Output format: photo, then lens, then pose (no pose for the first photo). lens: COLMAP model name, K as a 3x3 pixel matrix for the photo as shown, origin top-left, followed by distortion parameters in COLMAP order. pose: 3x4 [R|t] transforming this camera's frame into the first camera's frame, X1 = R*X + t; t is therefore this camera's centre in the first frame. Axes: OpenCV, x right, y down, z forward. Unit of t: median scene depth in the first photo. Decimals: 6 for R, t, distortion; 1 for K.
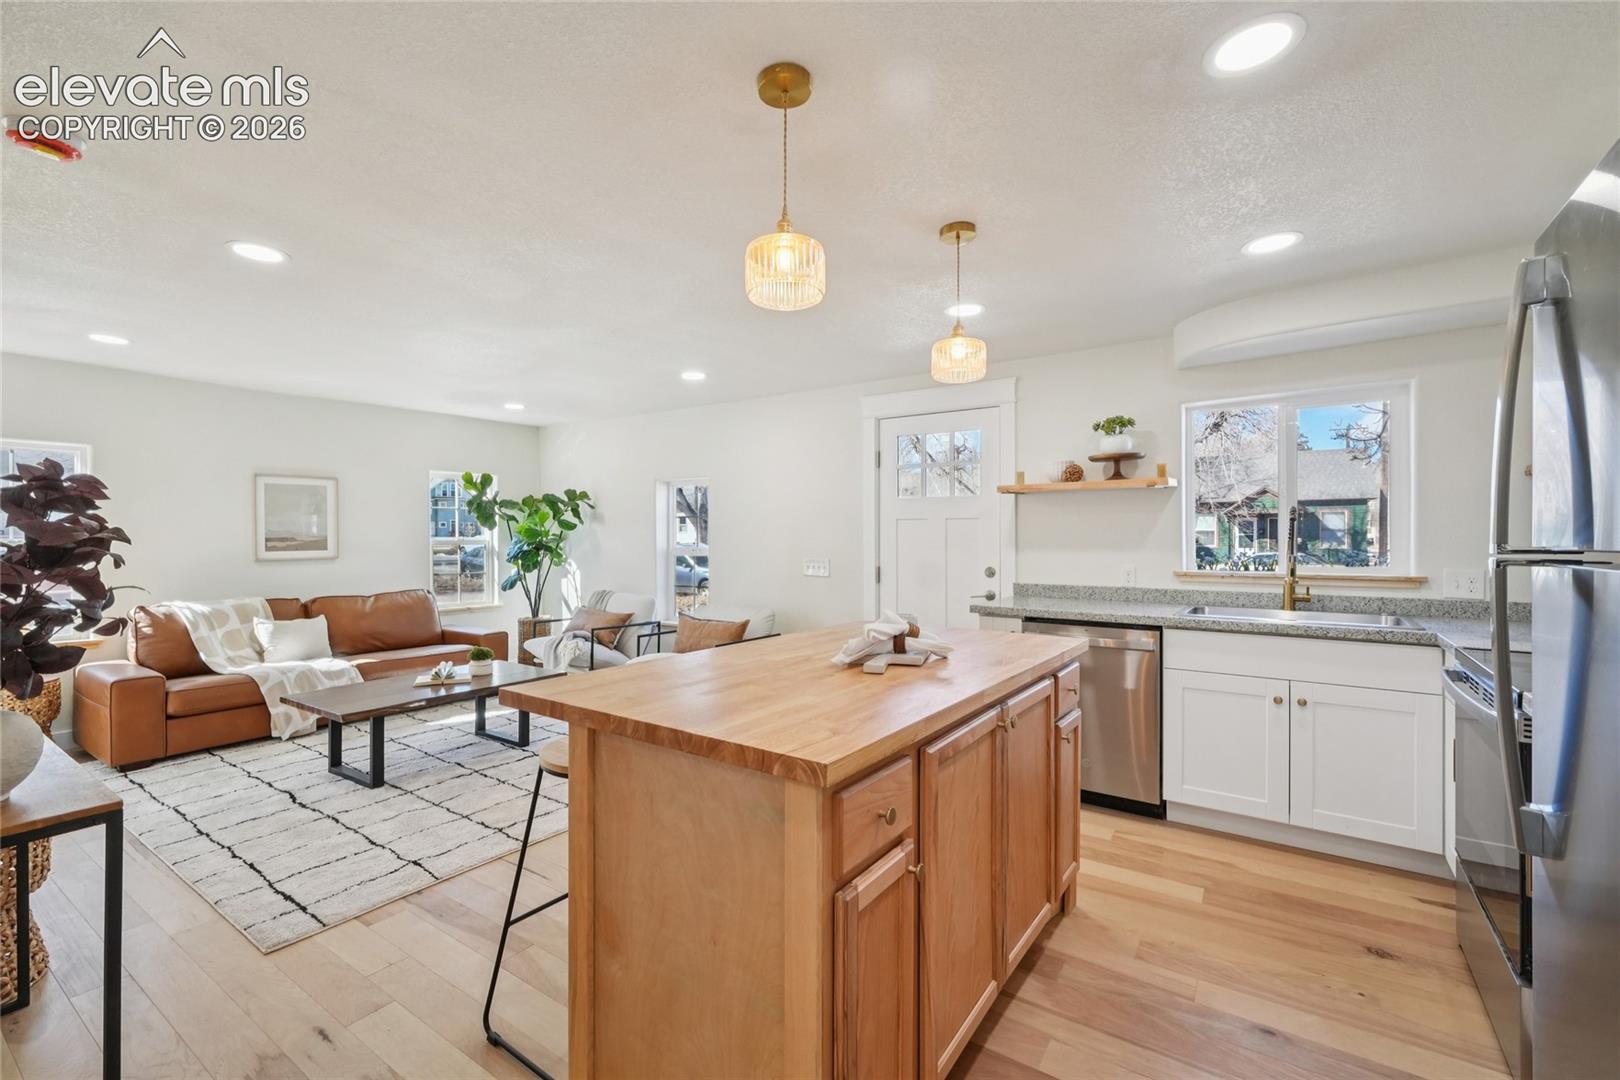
lens RADIAL K [[702.9, 0, 810.0], [0, 702.9, 540.0], [0, 0, 1]] dist [-0.000004, 0.000021]
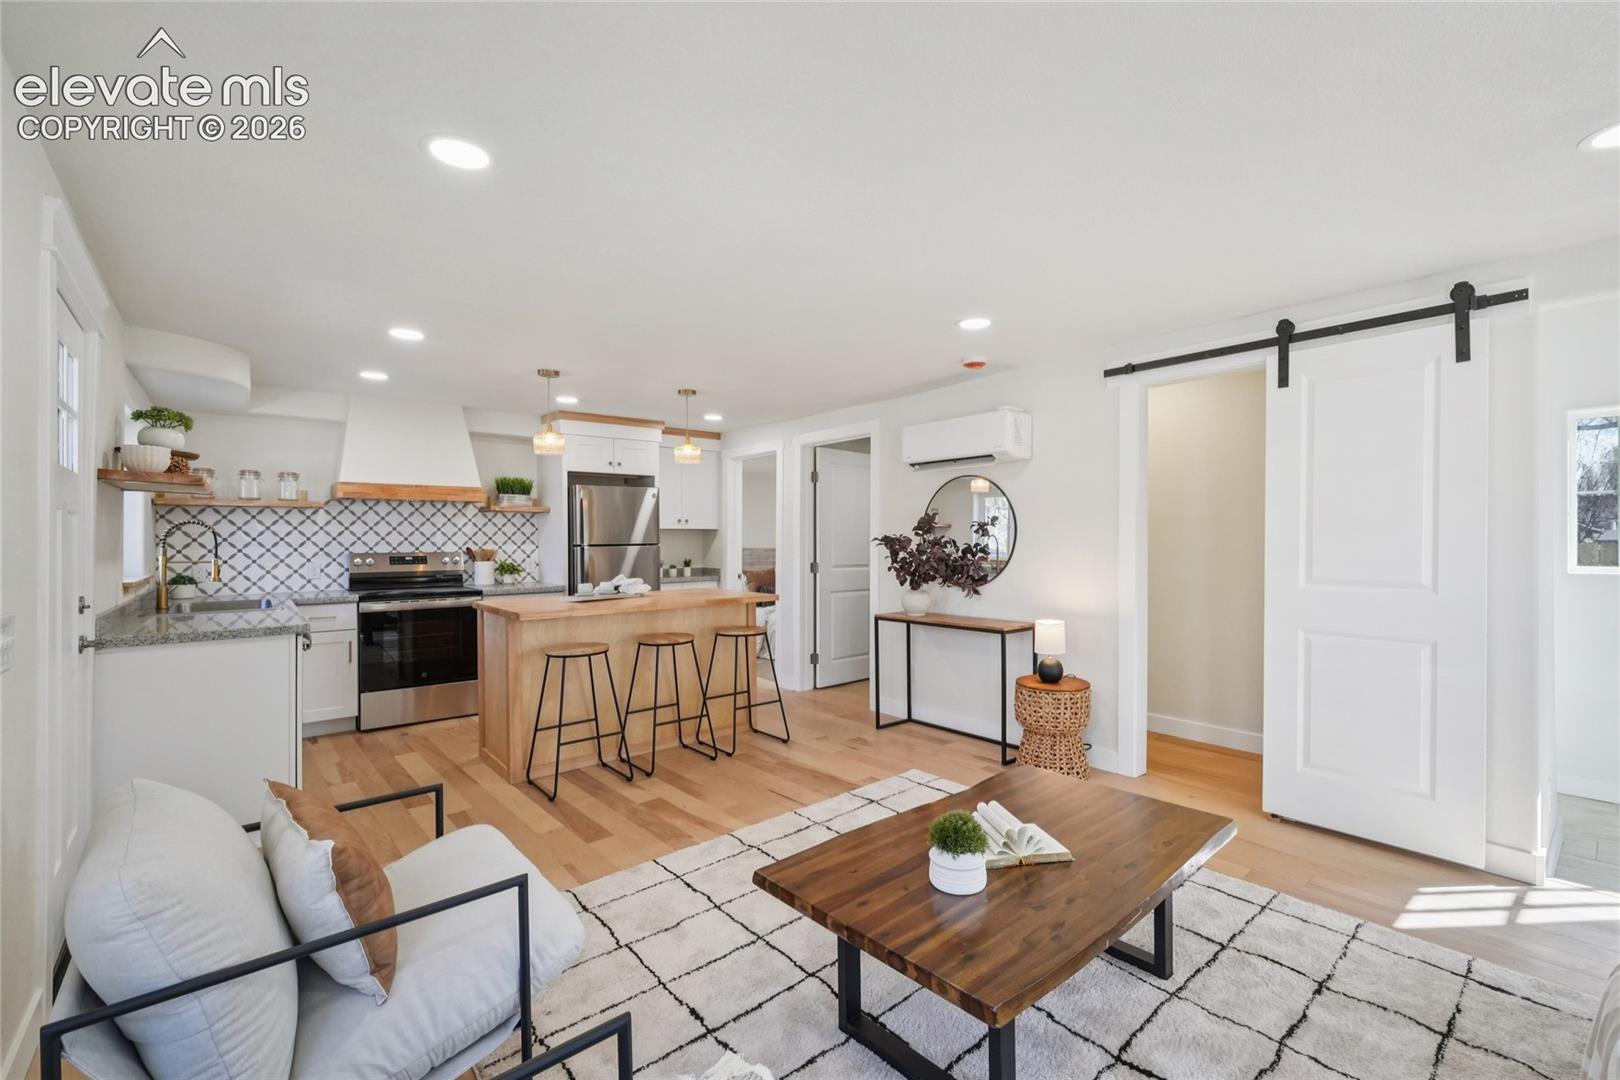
lens RADIAL K [[697.7, 0, 810.0], [0, 697.7, 540.0], [0, 0, 1]] dist [-0.001168, -0.000005]
pose [[-0.971390, 0.014292, 0.237060, -0.563122], [0.016006, 0.999858, 0.005305, -0.004009], [-0.236951, 0.008948, -0.971480, 1.644323]]
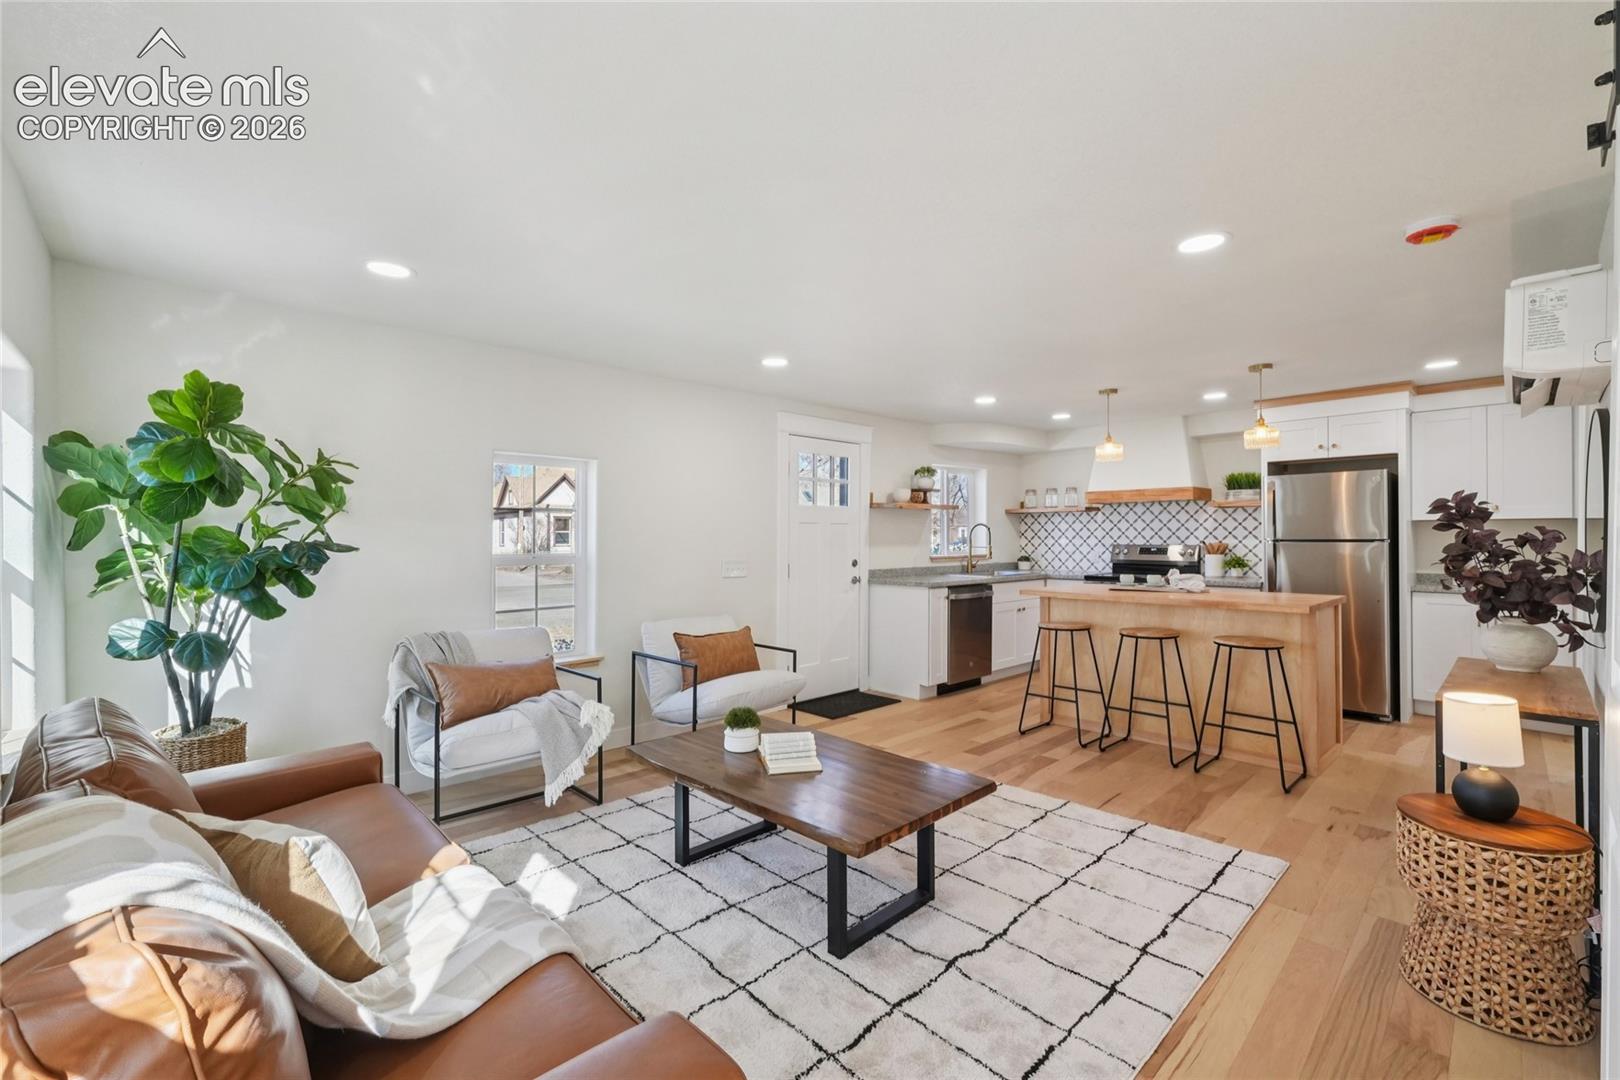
lens RADIAL K [[697.7, 0, 810.0], [0, 697.7, 540.0], [0, 0, 1]] dist [-0.001168, -0.000005]
pose [[0.186594, 0.003786, 0.982430, -1.277538], [0.006326, 0.999967, -0.005055, 0.007792], [-0.982417, 0.007158, 0.186564, 0.953225]]
